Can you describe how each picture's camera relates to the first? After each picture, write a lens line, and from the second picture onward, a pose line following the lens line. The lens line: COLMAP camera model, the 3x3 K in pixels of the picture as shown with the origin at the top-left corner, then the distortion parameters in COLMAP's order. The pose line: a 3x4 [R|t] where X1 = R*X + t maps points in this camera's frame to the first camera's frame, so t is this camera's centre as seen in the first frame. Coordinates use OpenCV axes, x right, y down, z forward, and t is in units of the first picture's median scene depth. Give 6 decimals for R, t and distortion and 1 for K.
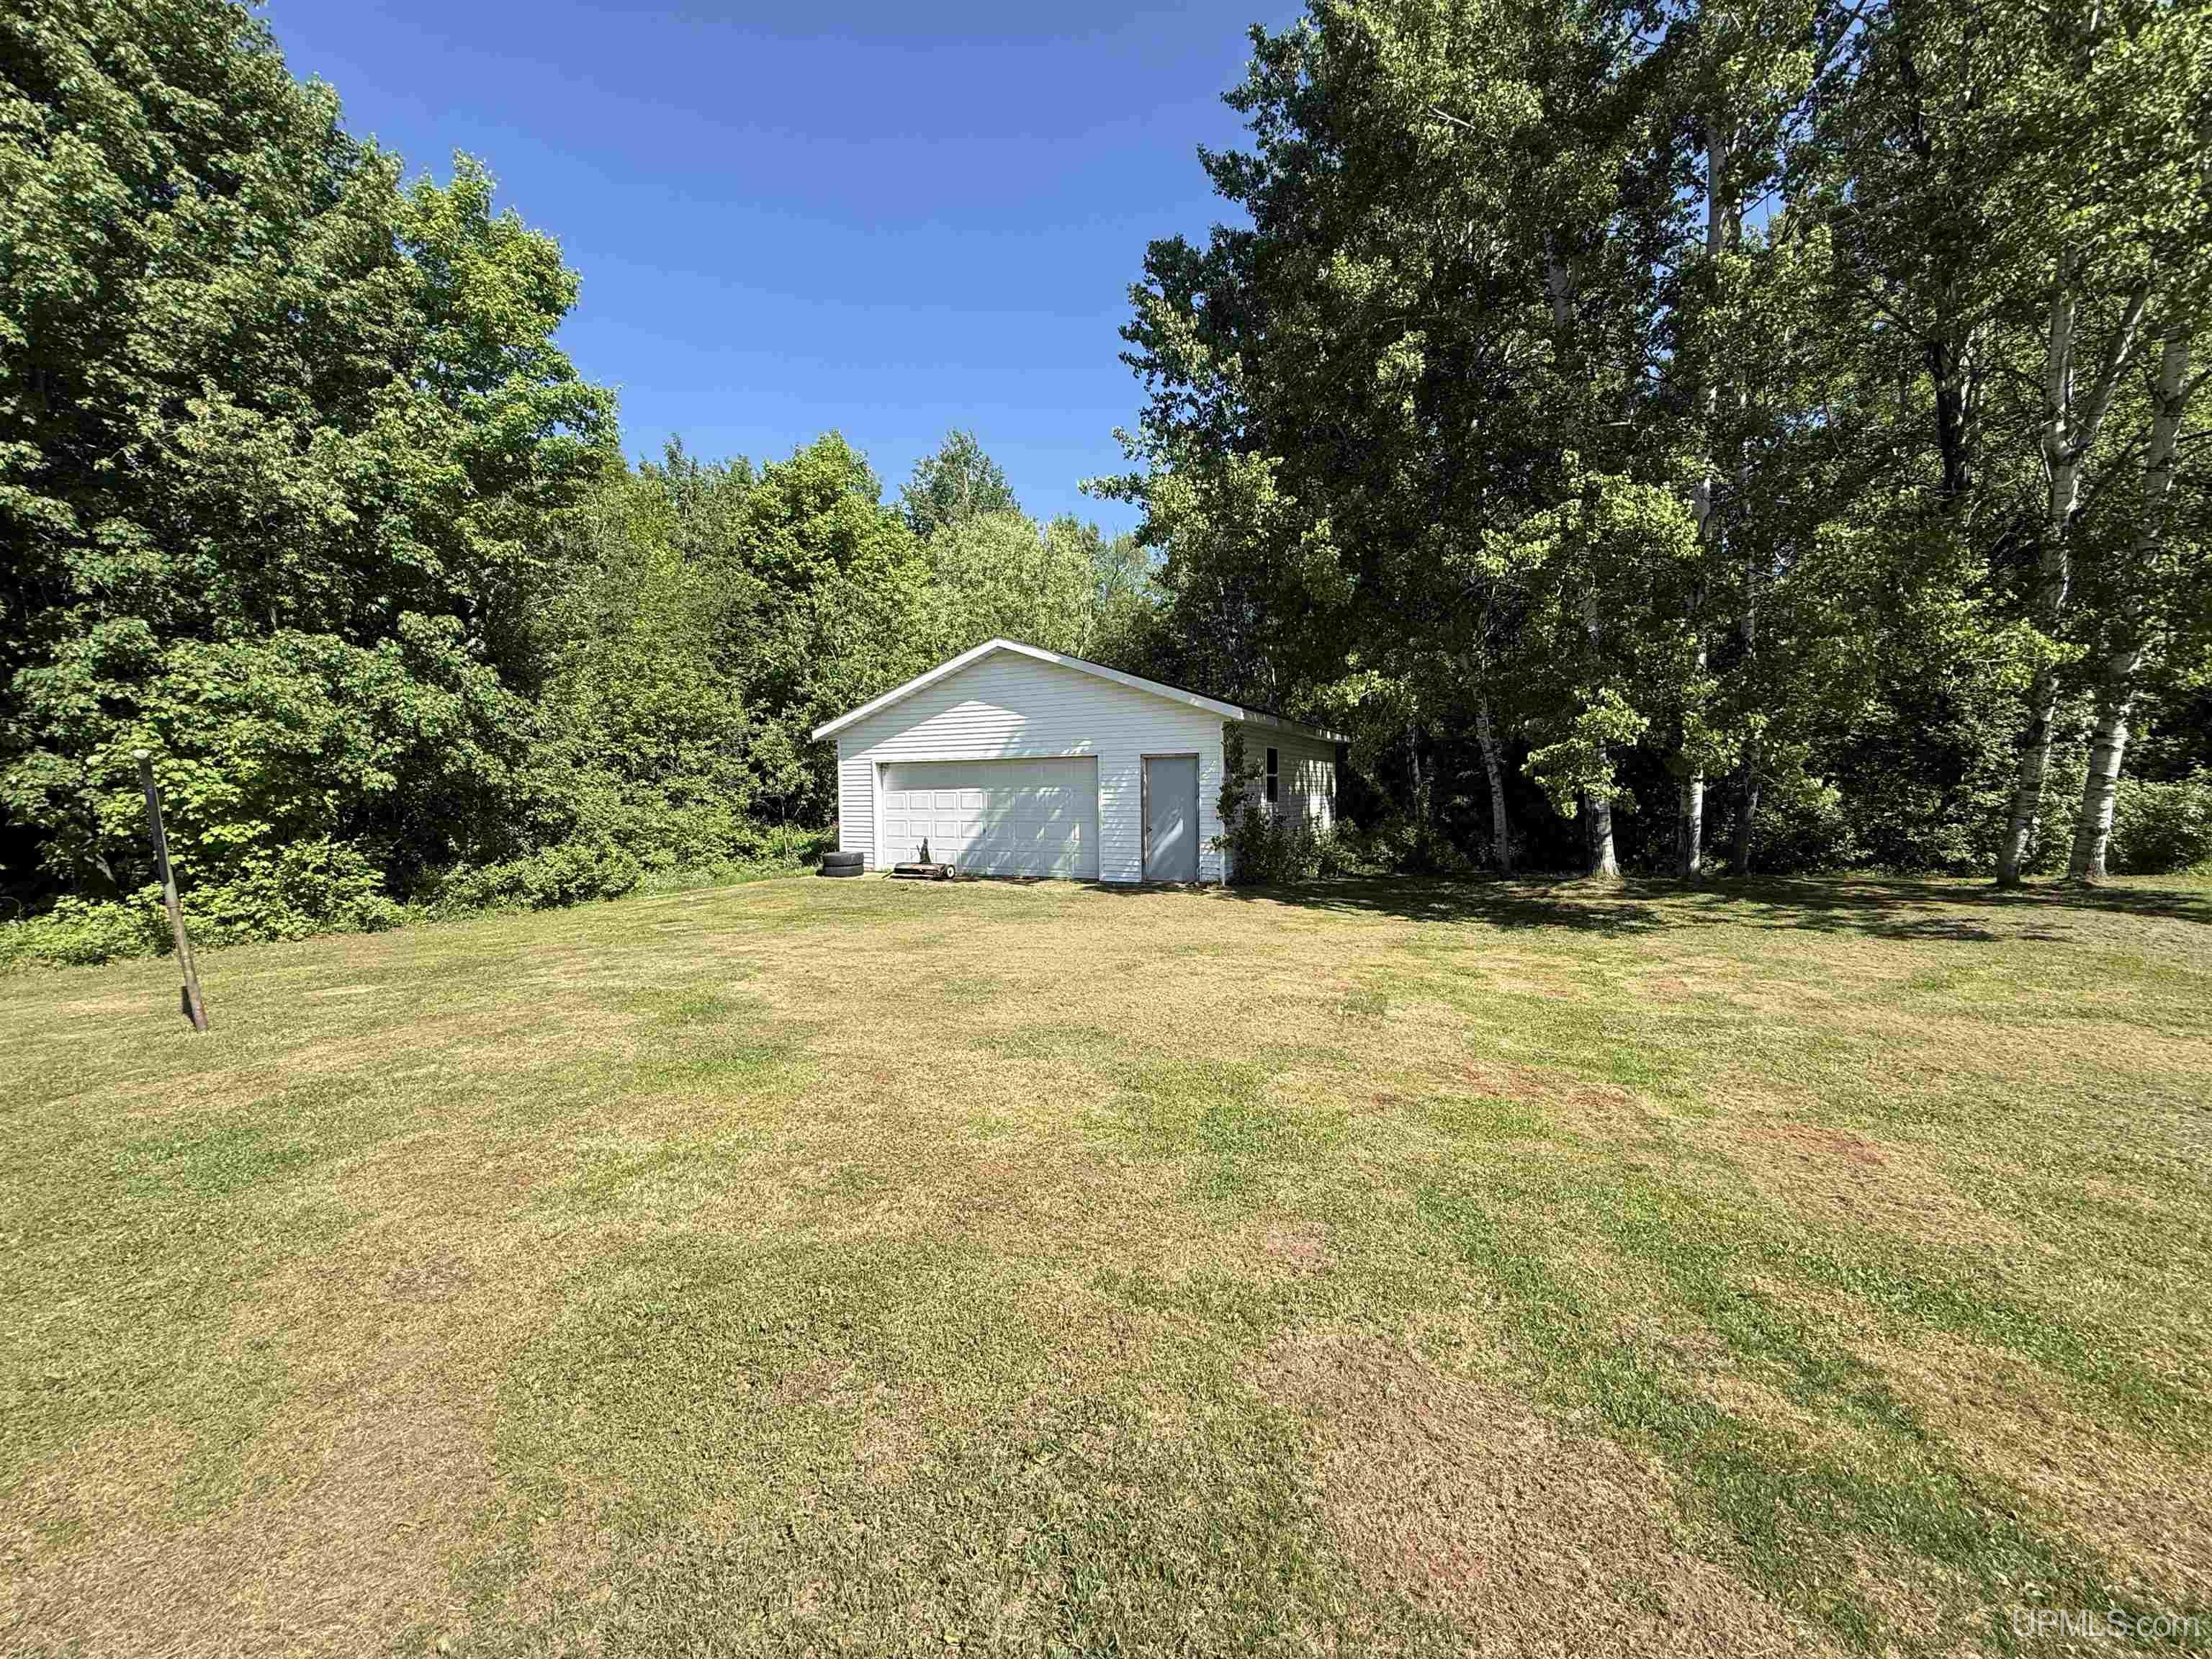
lens RADIAL K [[872.3, 0, 1095.5], [0, 872.3, 833.3], [0, 0, 1]] dist [0.000305, -0.000032]
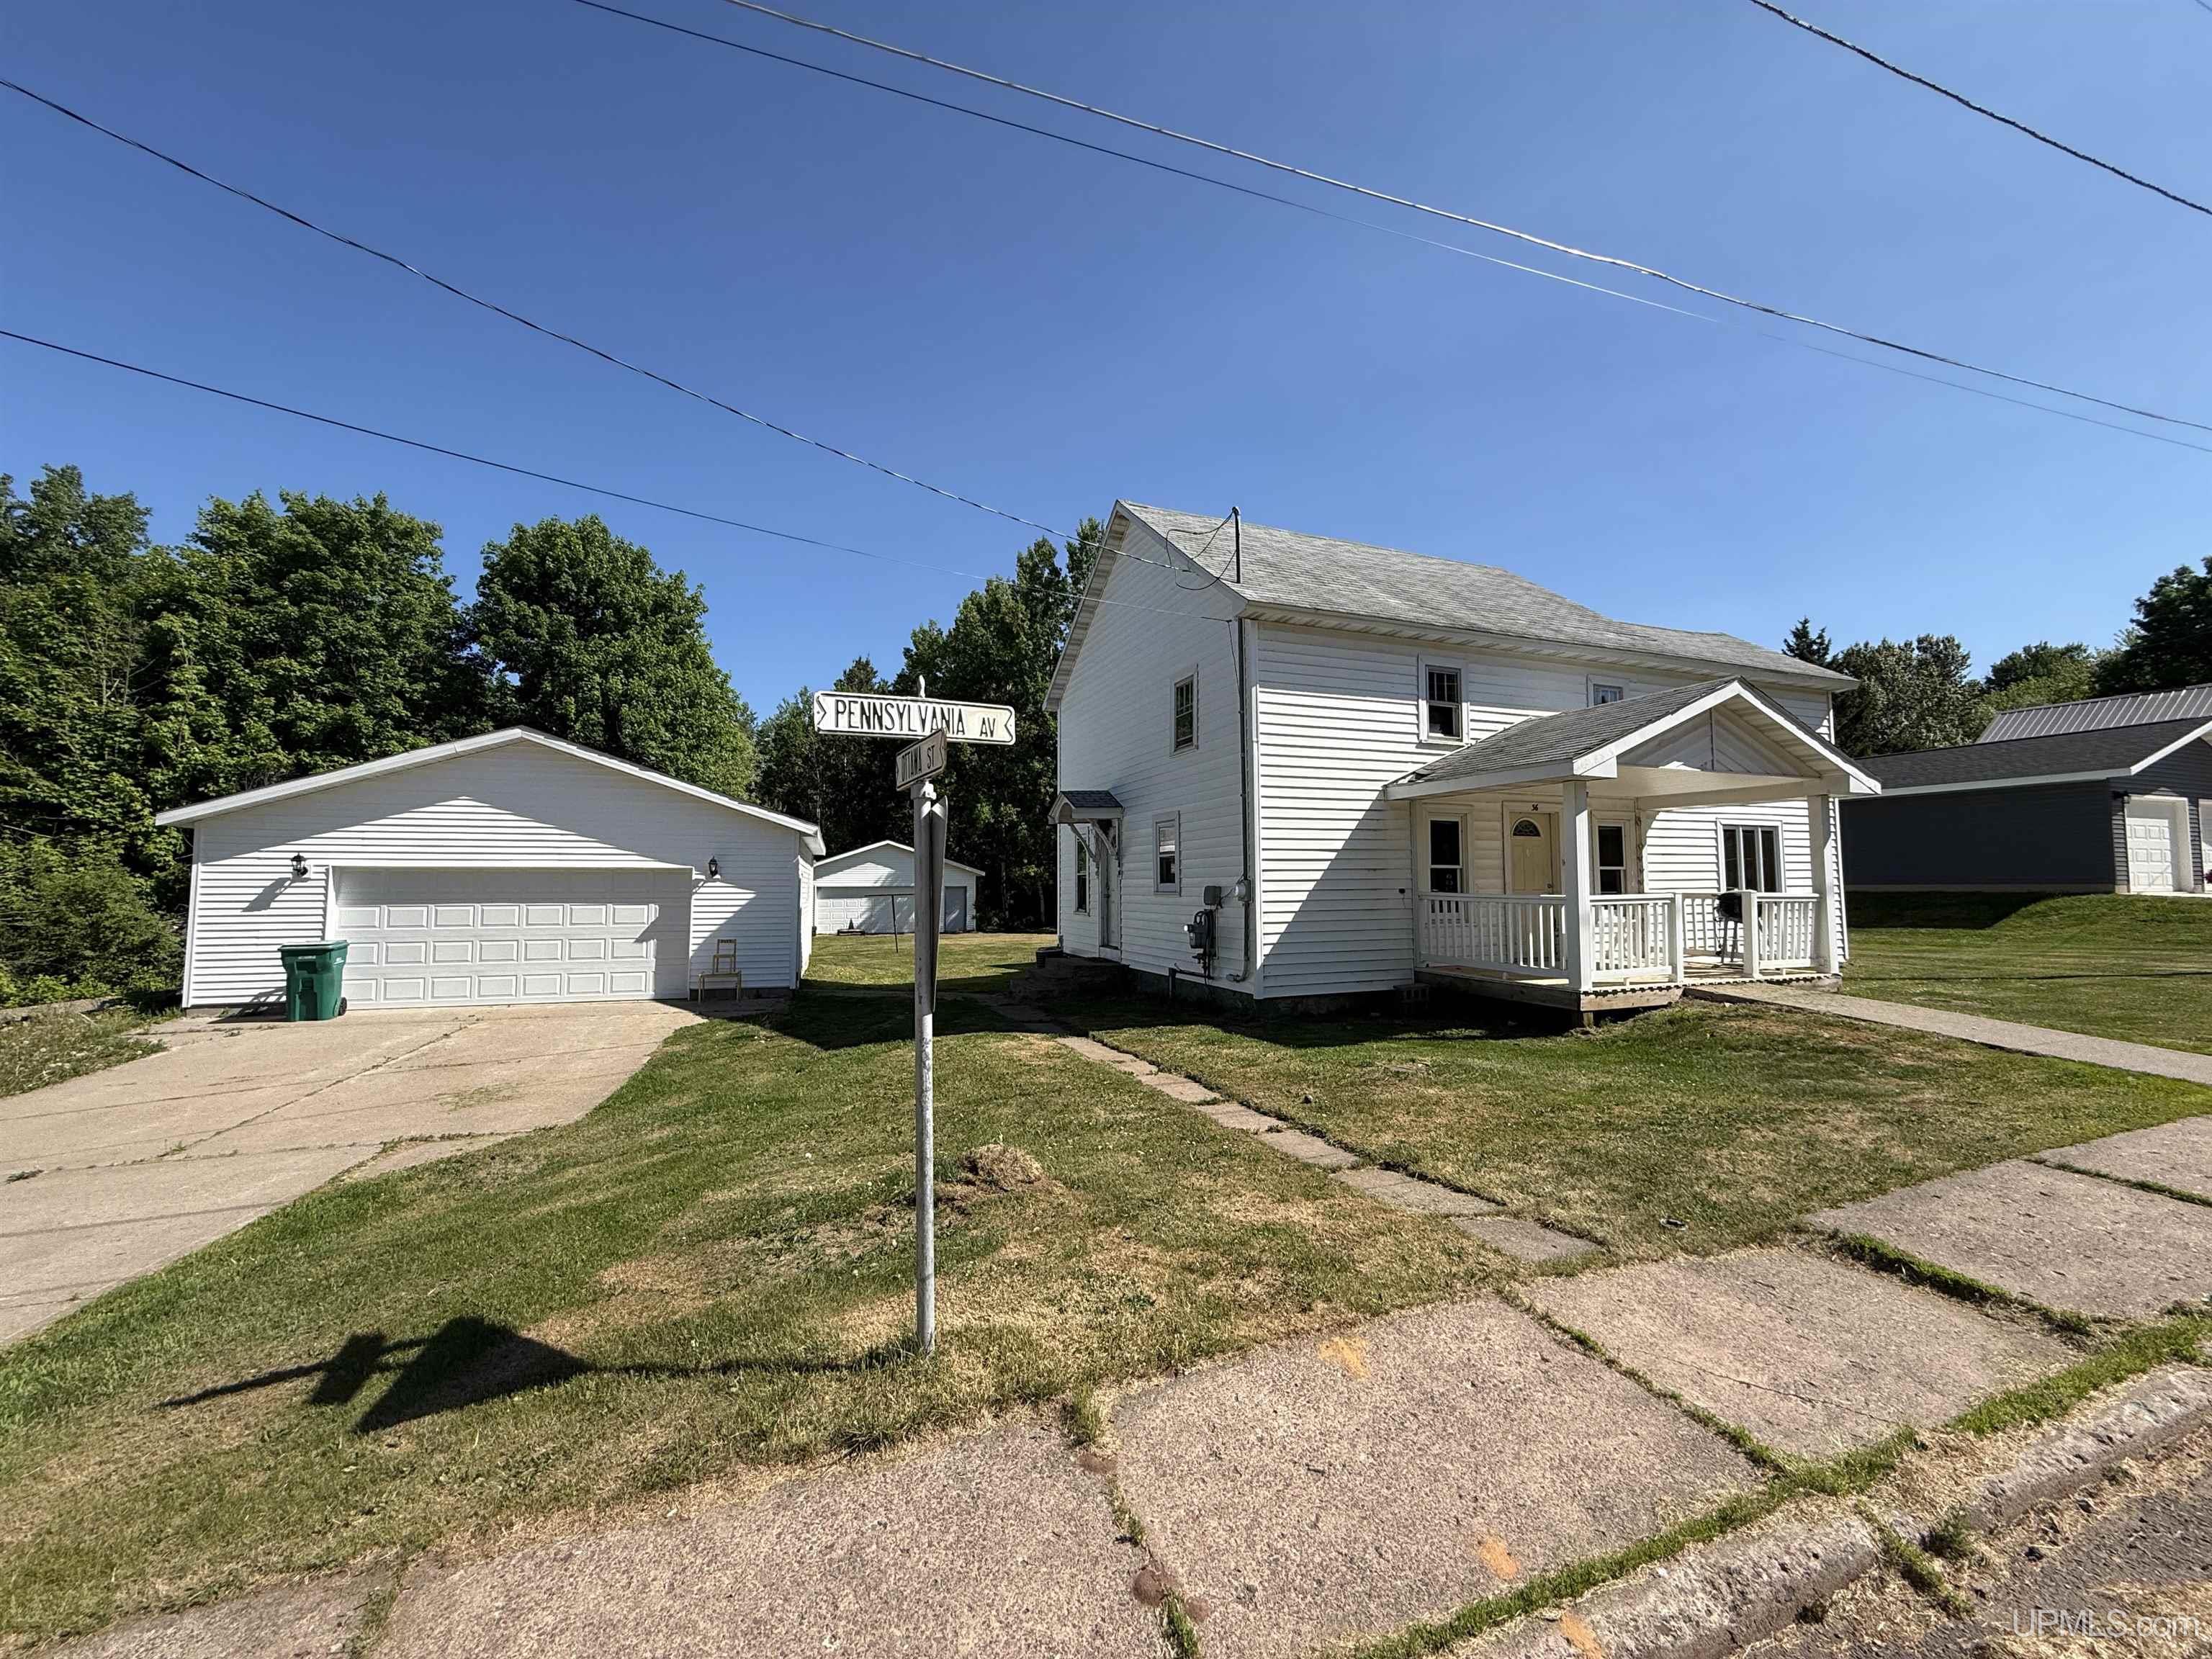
lens RADIAL K [[872.3, 0, 1095.5], [0, 872.3, 833.3], [0, 0, 1]] dist [0.000305, -0.000032]
pose [[0.755458, 0.052411, 0.653098, -1.290912], [0.033276, 0.992440, -0.118135, 0.080060], [-0.654352, 0.110978, 0.748002, -1.311208]]
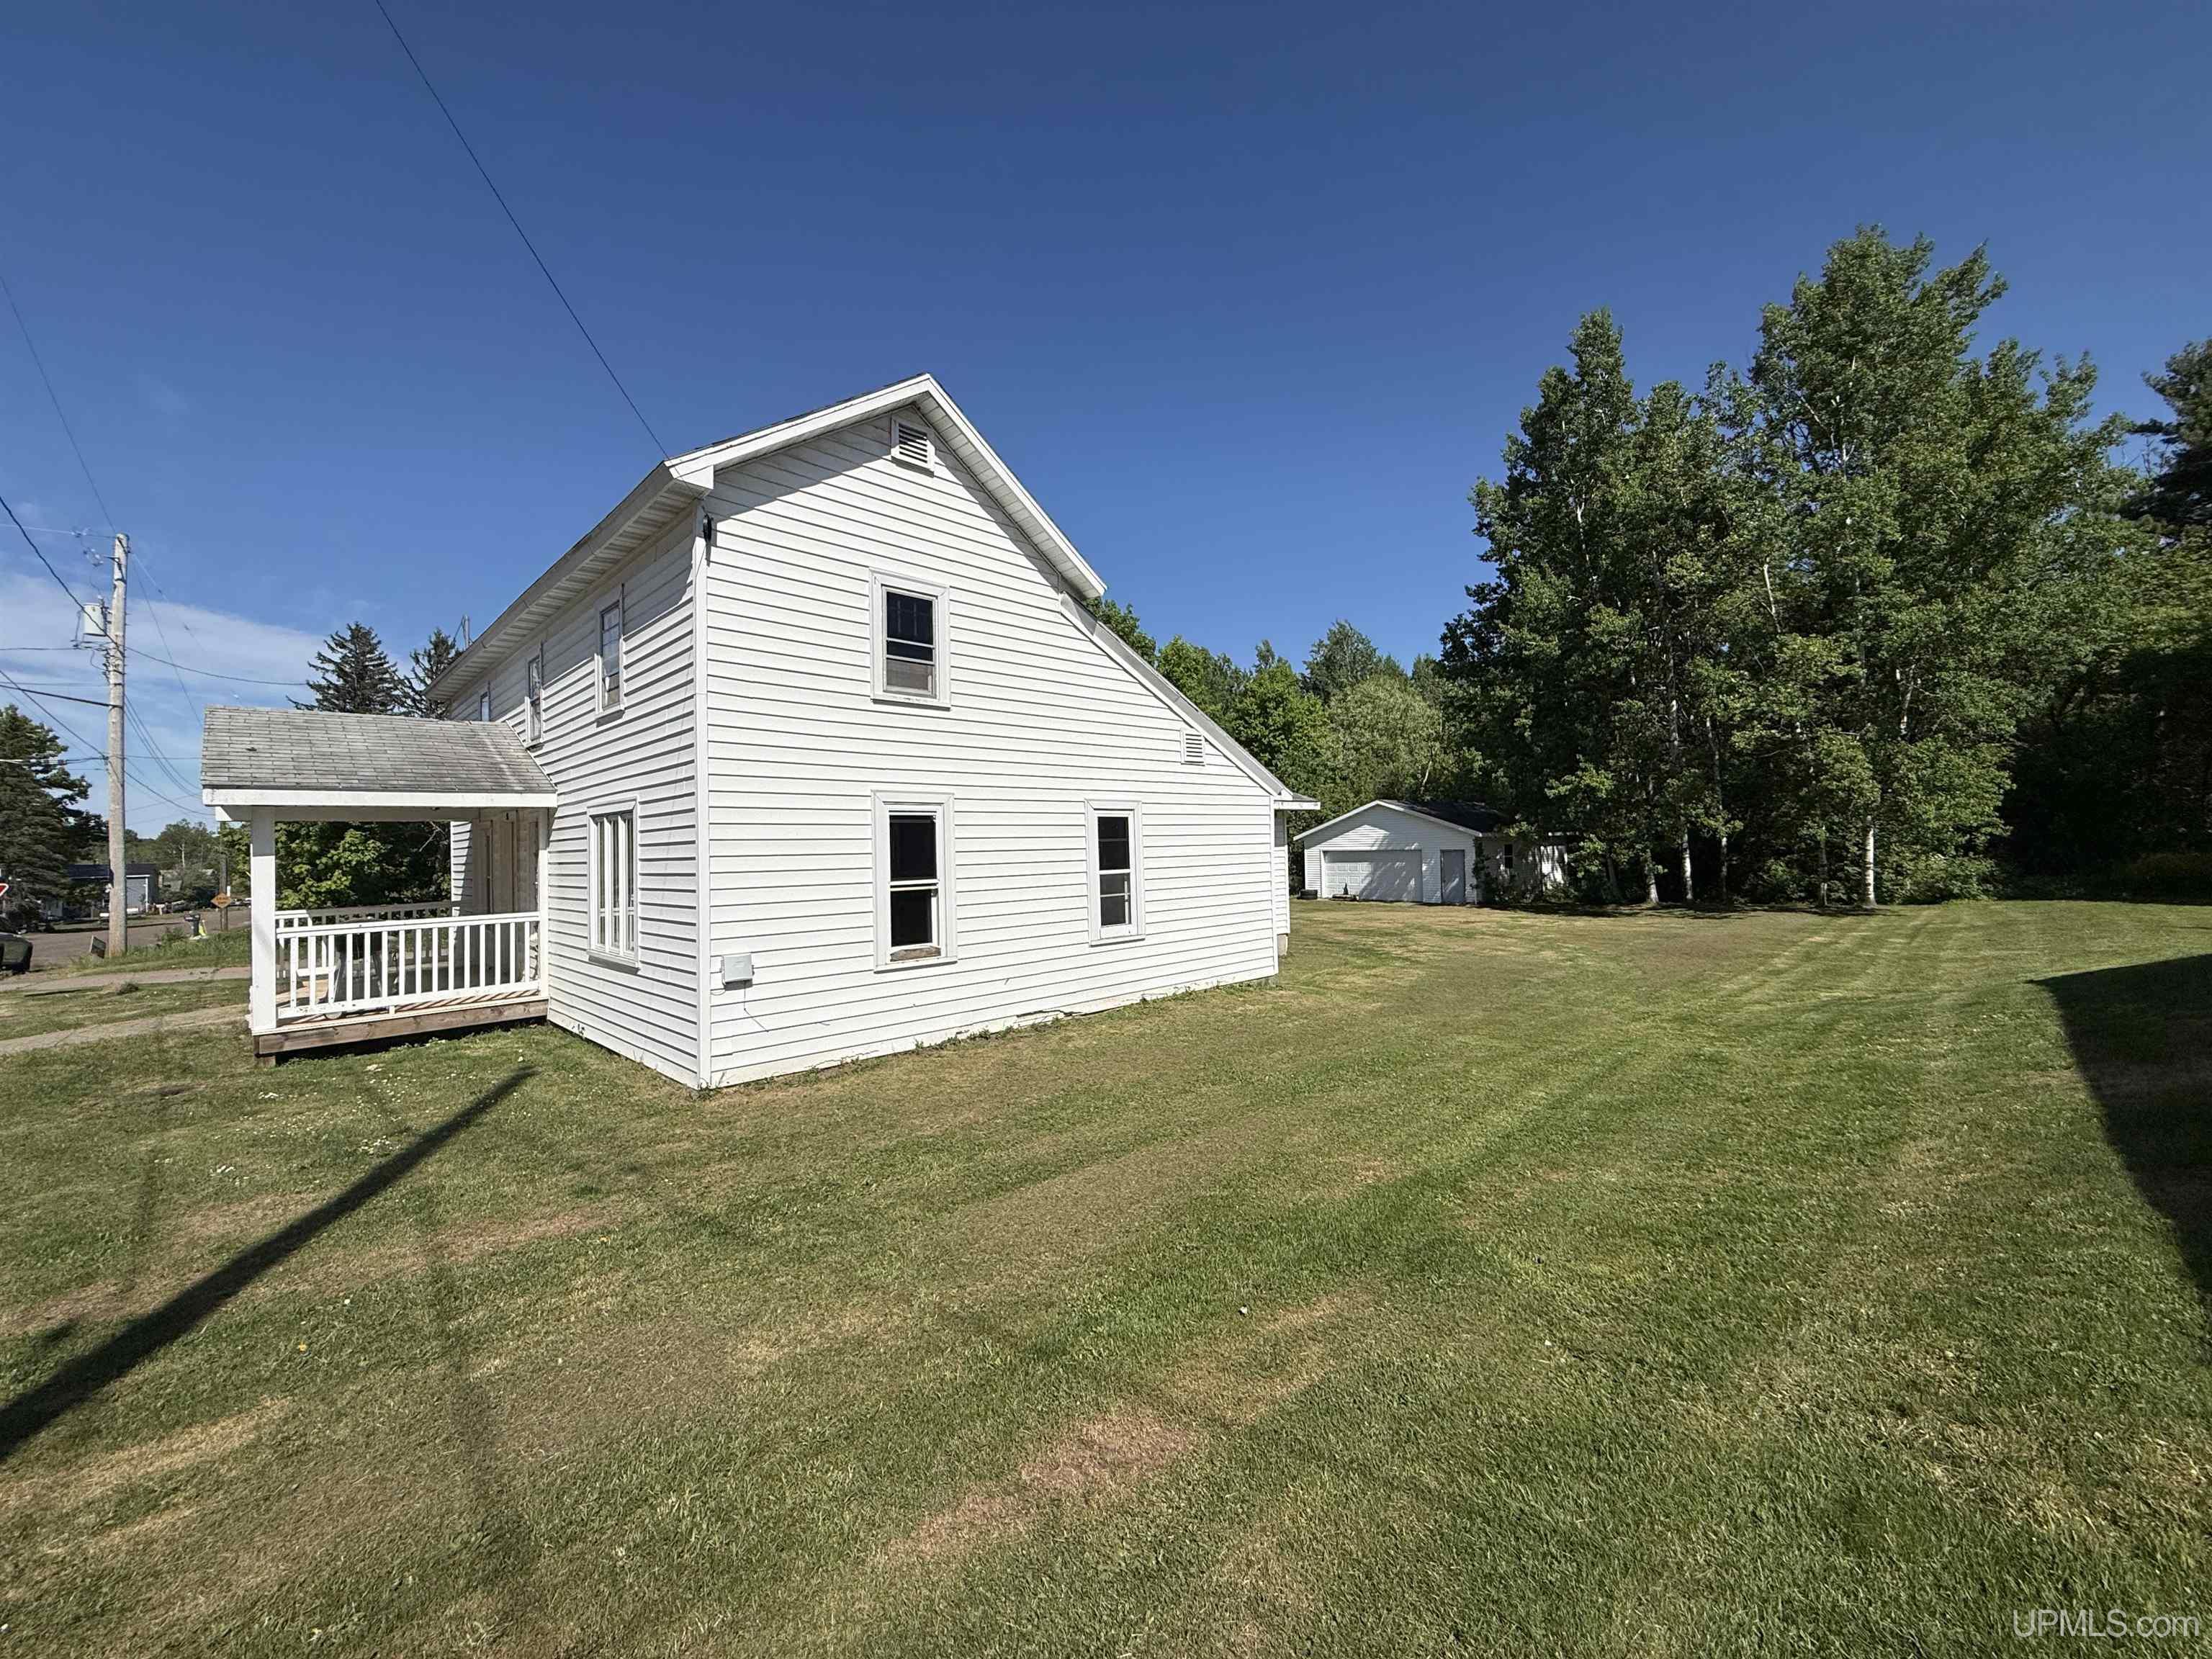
lens RADIAL K [[872.3, 0, 1095.5], [0, 872.3, 833.3], [0, 0, 1]] dist [0.000305, -0.000032]
pose [[0.914830, -0.017215, -0.403472, 0.139104], [-0.003967, 0.998660, -0.051606, -0.006280], [0.403819, 0.048811, 0.913536, -1.428293]]
